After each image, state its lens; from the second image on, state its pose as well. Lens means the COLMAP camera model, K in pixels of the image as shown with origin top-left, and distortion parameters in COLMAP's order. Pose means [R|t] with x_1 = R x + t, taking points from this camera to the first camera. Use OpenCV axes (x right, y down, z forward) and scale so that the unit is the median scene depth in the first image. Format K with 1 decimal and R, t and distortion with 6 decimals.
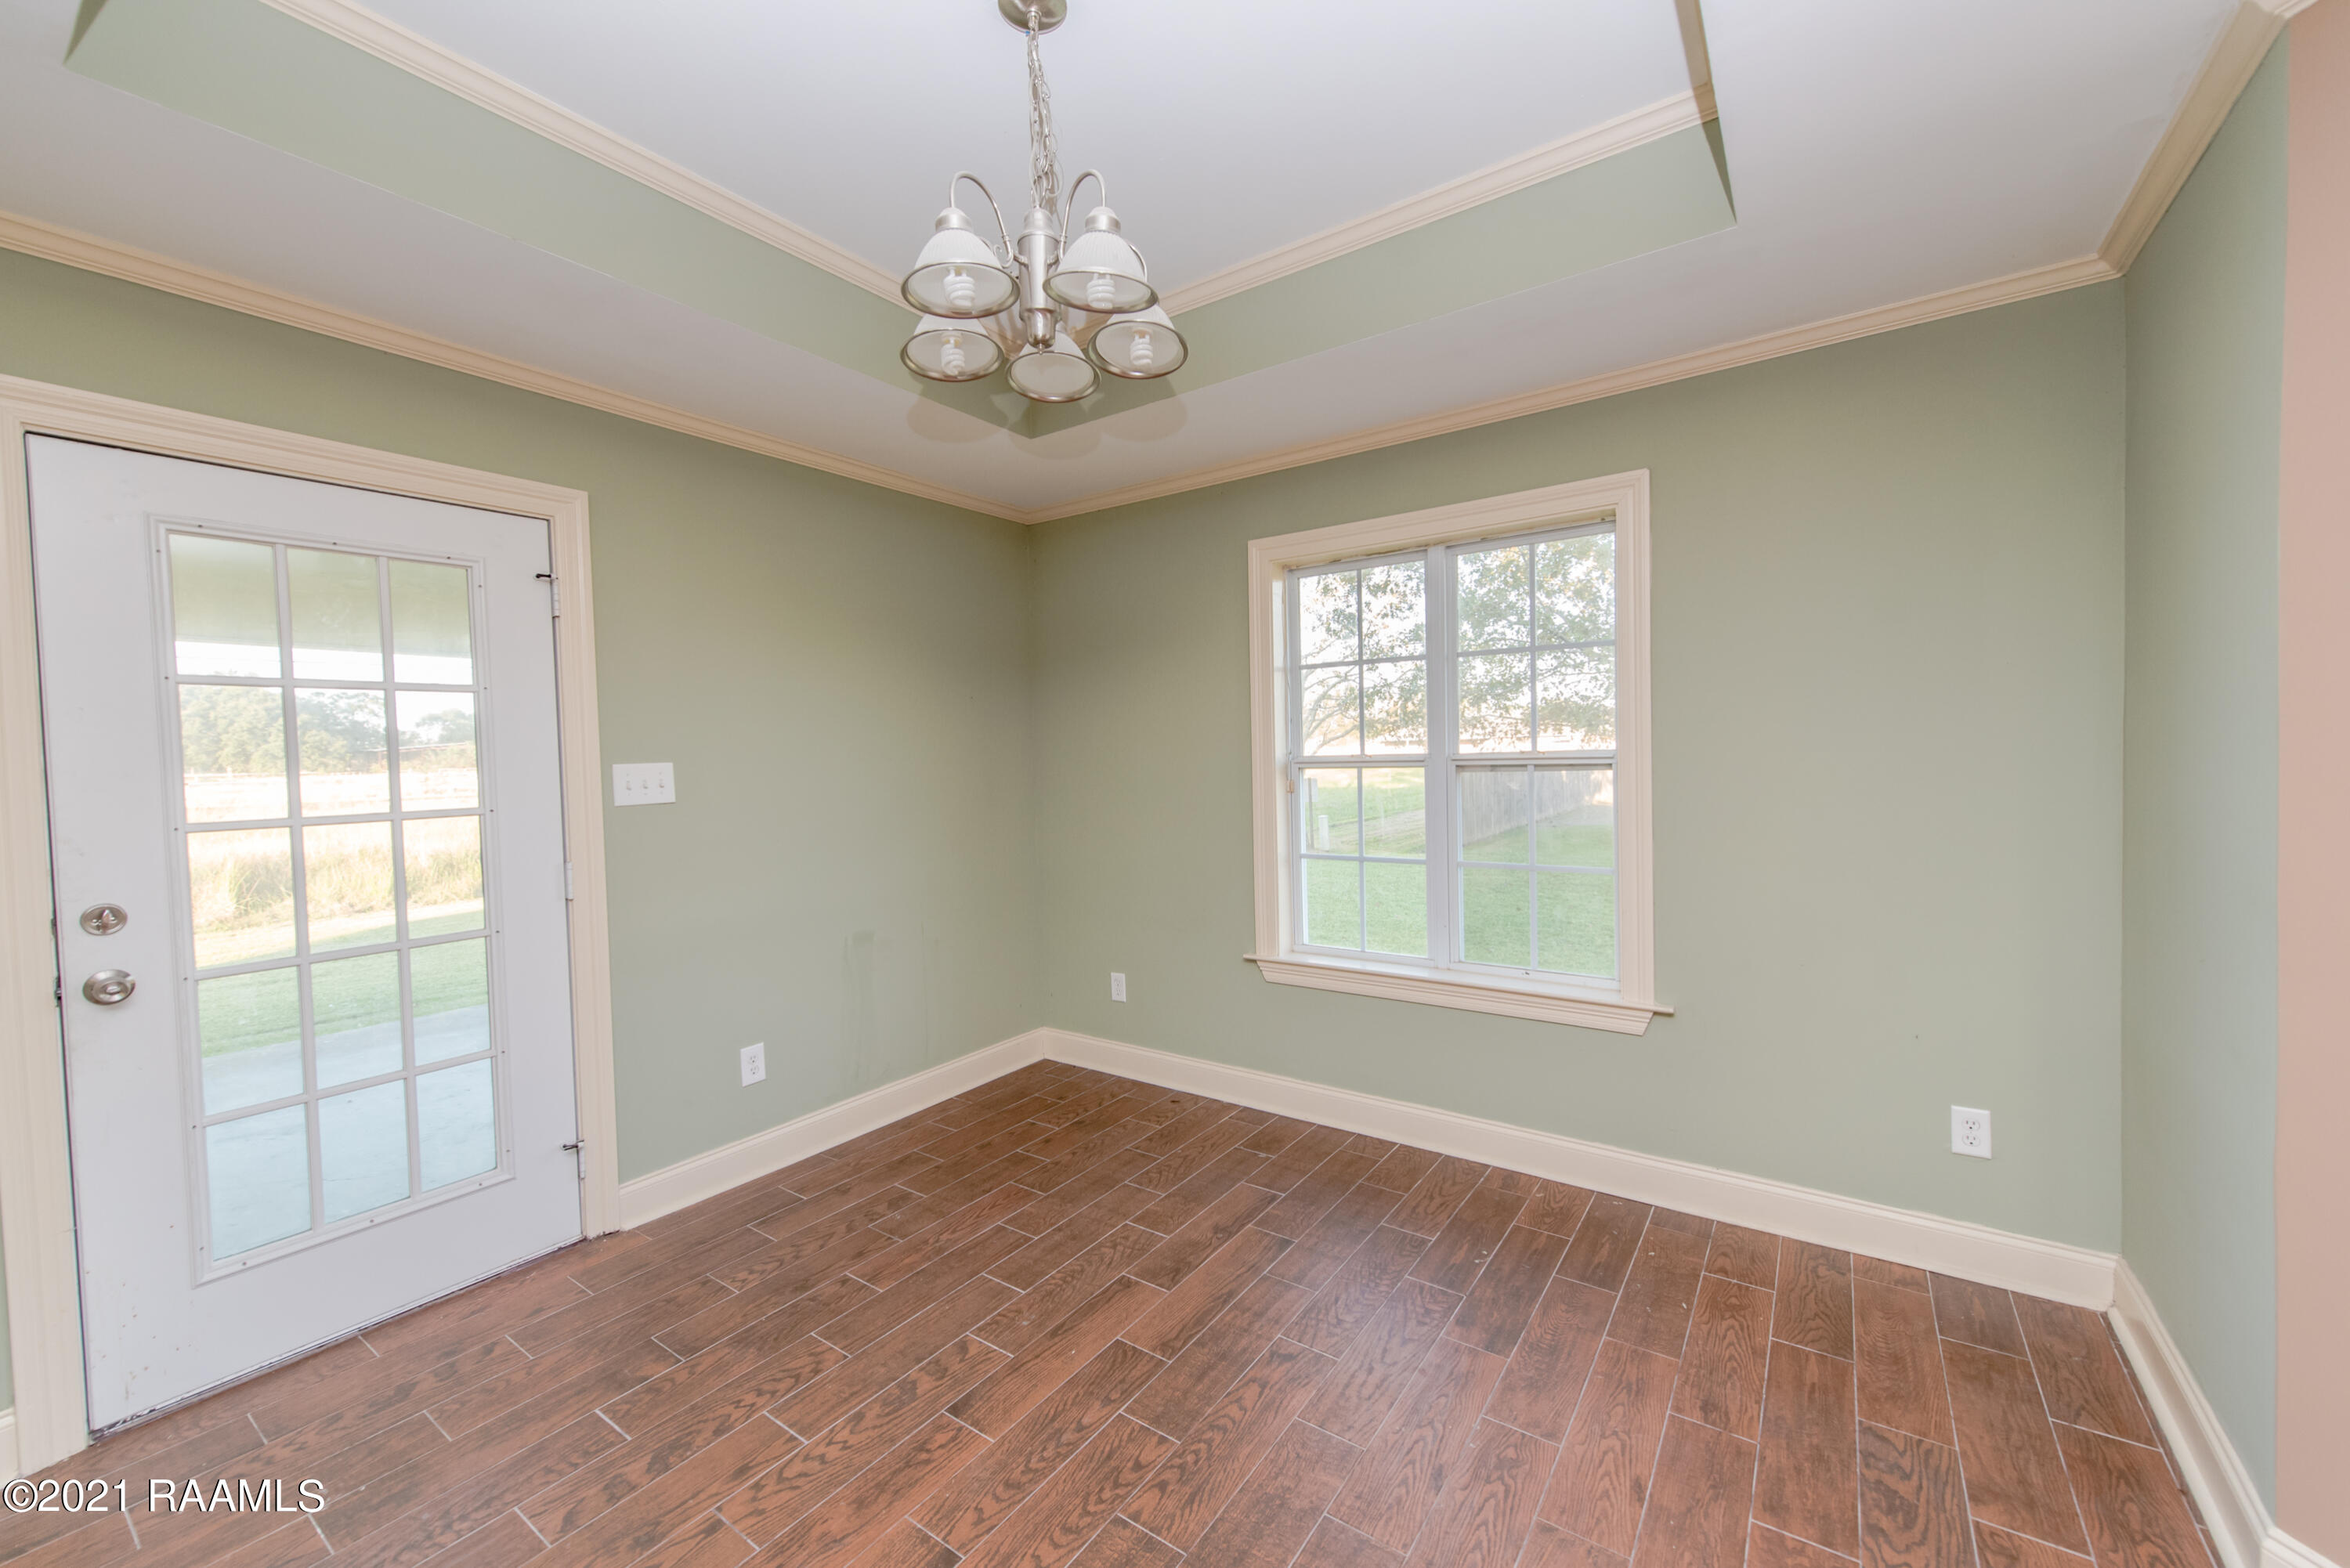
lens RADIAL K [[918.5, 0, 1170.9], [0, 918.5, 781.8], [0, 0, 1]] dist [0.015968, -0.004769]
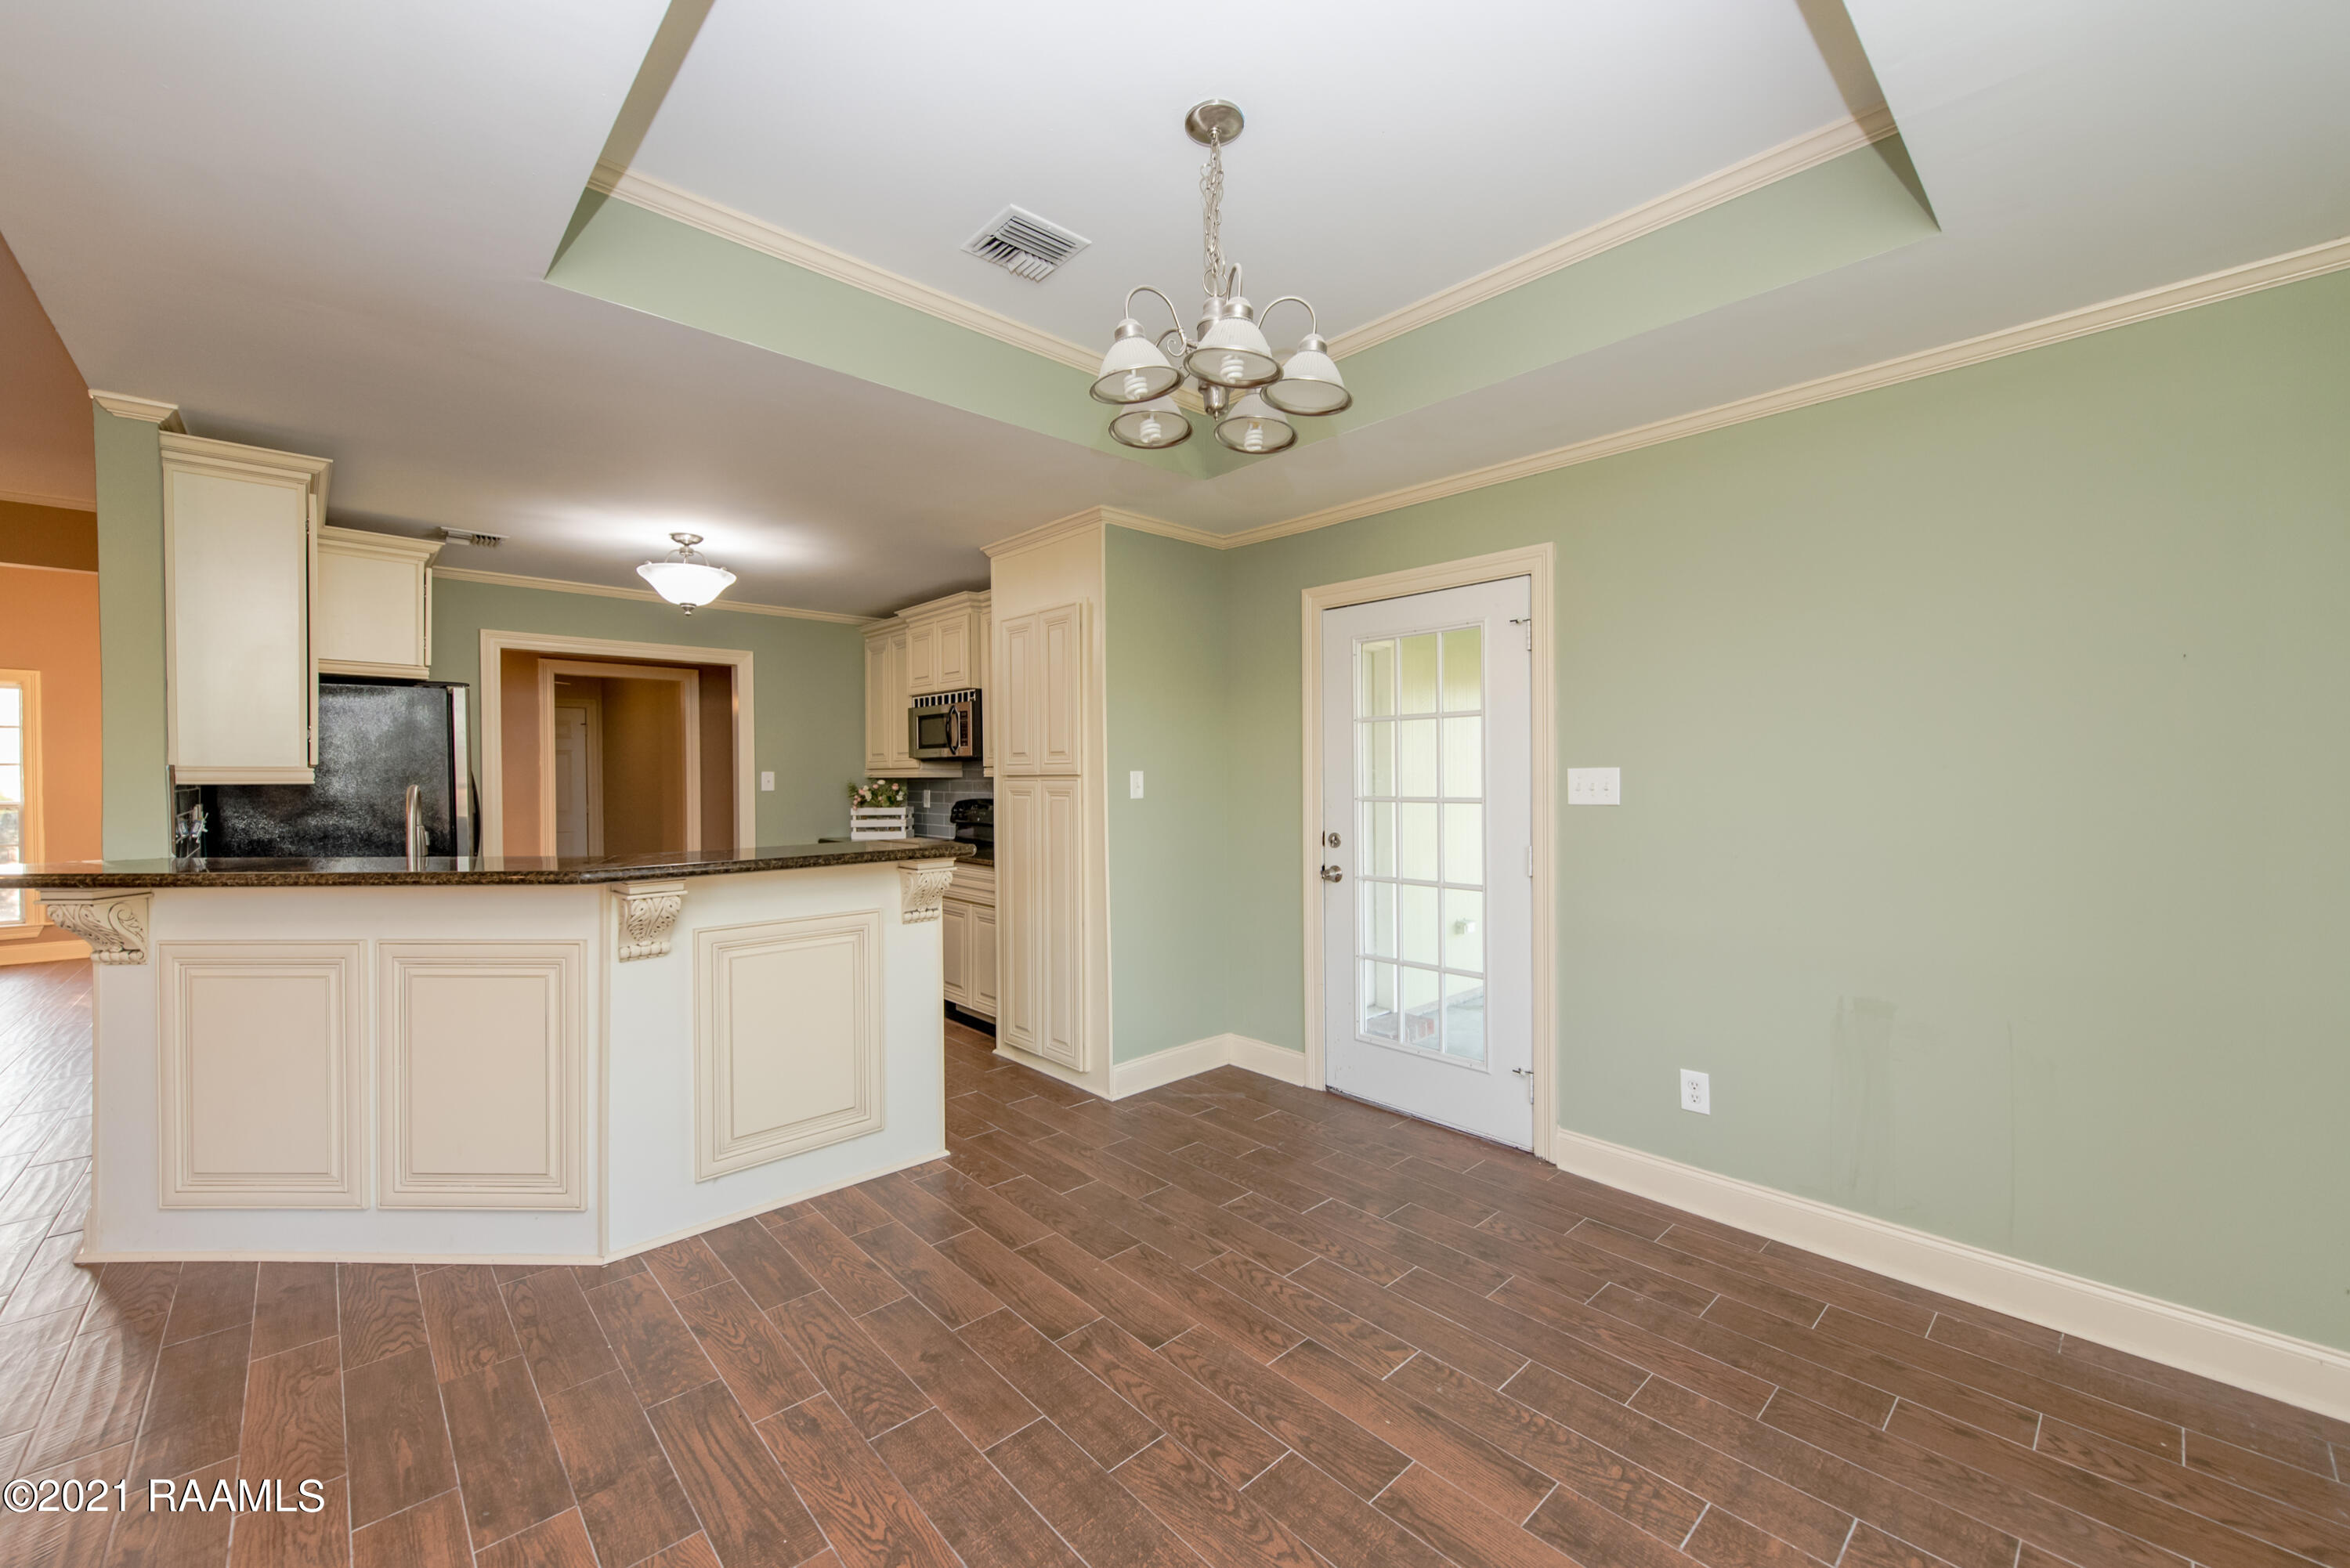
lens RADIAL K [[918.5, 0, 1170.9], [0, 918.5, 781.8], [0, 0, 1]] dist [0.015968, -0.004769]
pose [[-0.207248, 0.034340, -0.977685, 0.674003], [-0.021842, 0.998972, 0.039718, -0.039456], [0.978044, 0.029586, -0.206285, 0.796696]]
